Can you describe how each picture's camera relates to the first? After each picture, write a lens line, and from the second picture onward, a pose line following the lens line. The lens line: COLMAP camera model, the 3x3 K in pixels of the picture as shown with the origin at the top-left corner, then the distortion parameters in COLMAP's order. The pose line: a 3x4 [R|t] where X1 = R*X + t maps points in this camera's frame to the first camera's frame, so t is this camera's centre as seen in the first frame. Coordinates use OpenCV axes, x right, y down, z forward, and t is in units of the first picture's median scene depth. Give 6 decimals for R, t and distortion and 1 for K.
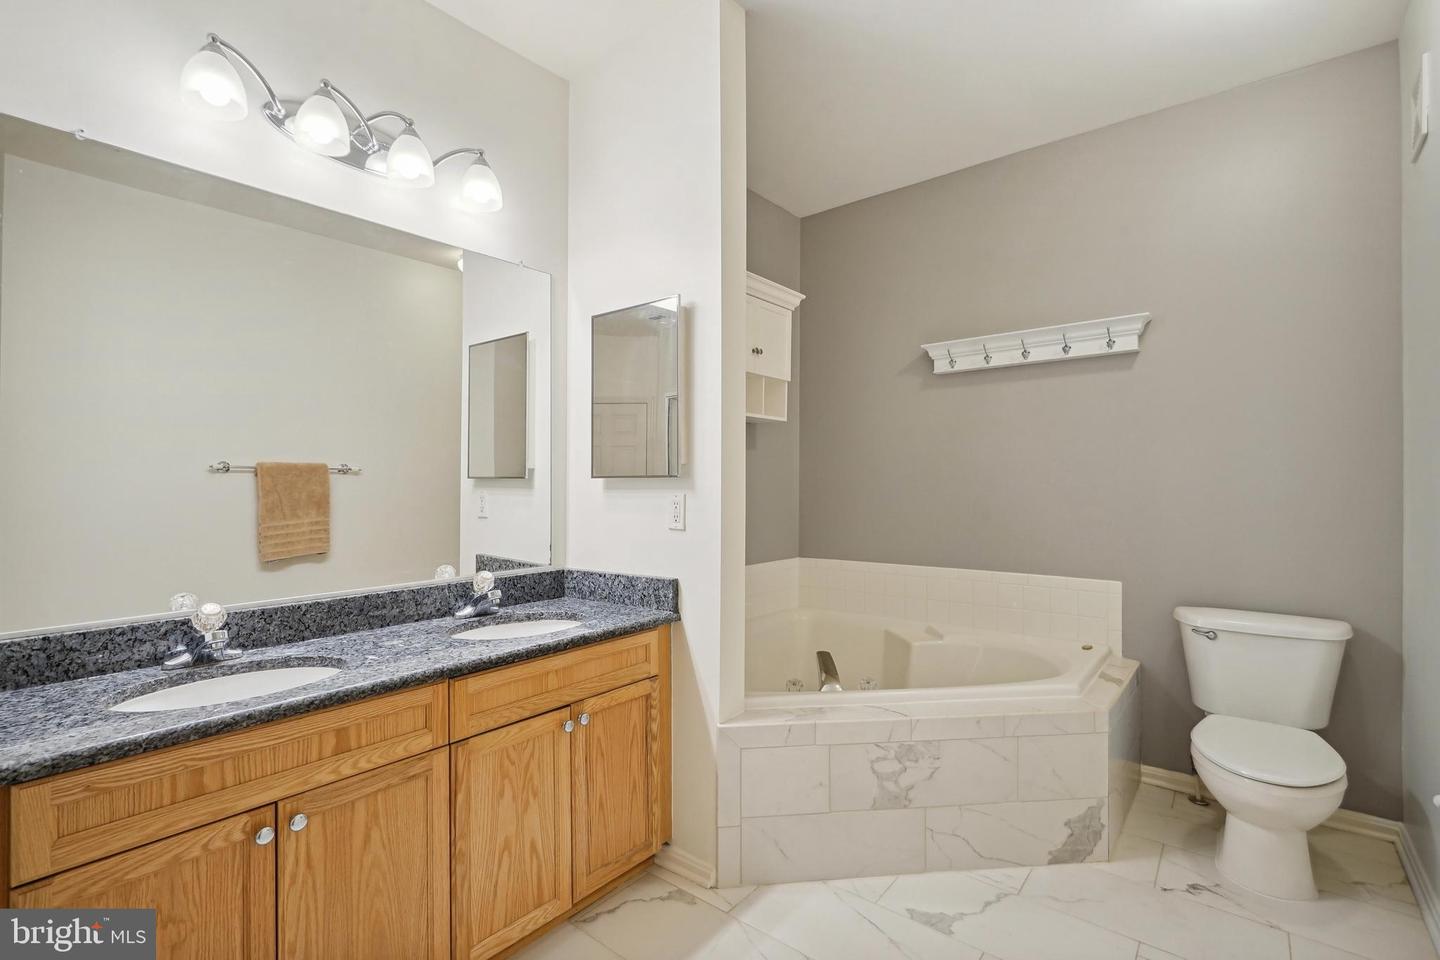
lens RADIAL K [[675.1, 0, 698.5], [0, 675.1, 480.9], [0, 0, 1]] dist [0.000628, -0.000602]
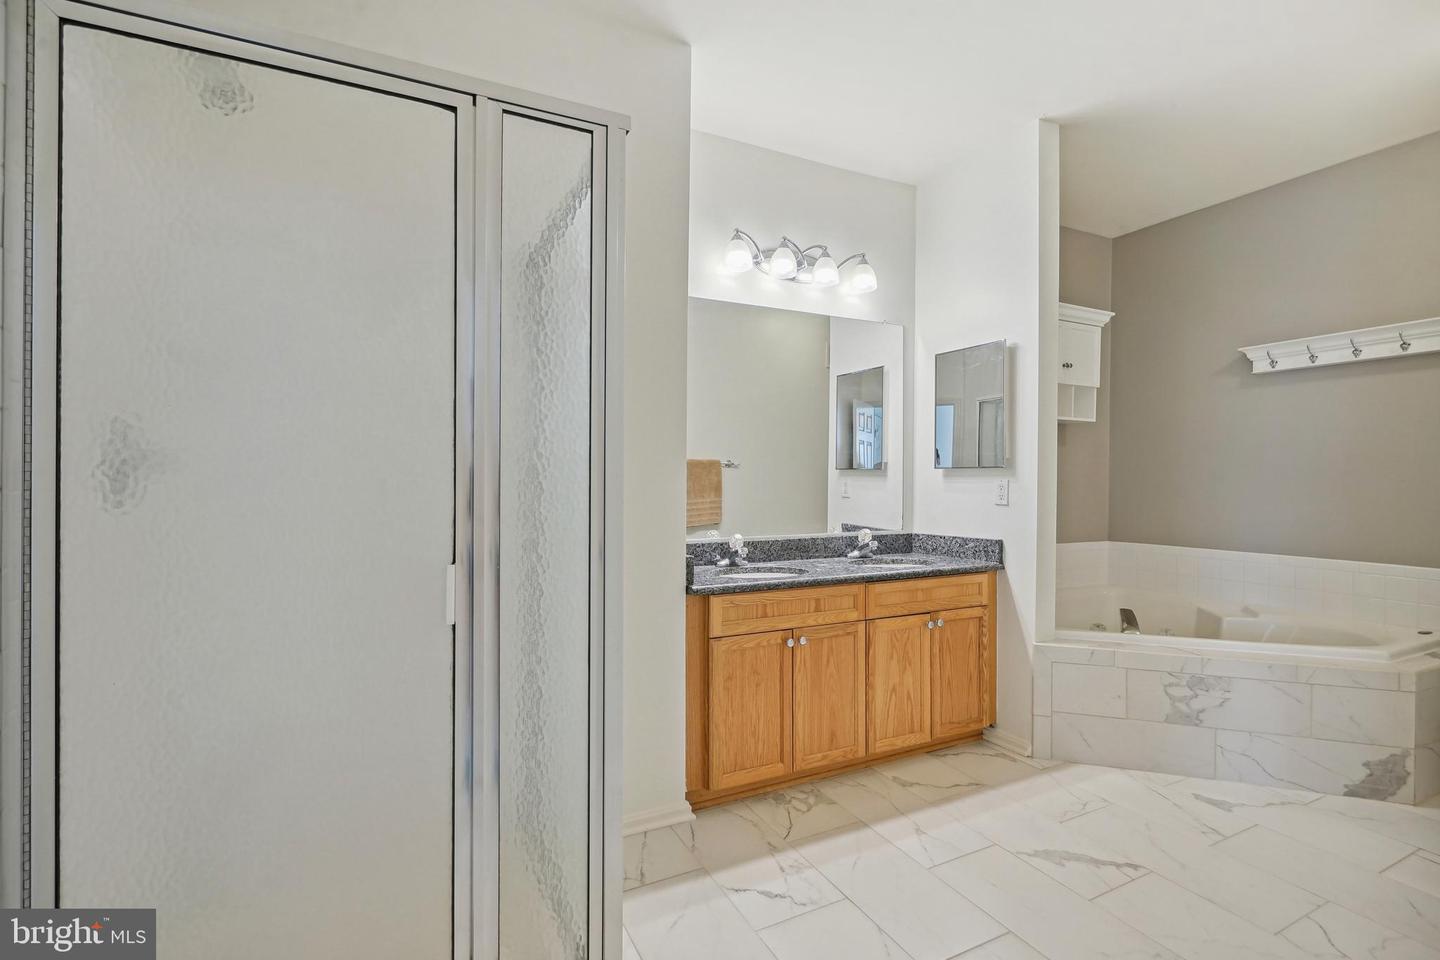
lens RADIAL K [[675.1, 0, 698.5], [0, 675.1, 480.9], [0, 0, 1]] dist [0.000628, -0.000602]
pose [[0.916070, 0.006533, -0.400965, -0.048511], [-0.004192, 0.999969, 0.006716, 0.015111], [0.400996, -0.004472, 0.916069, -0.554668]]
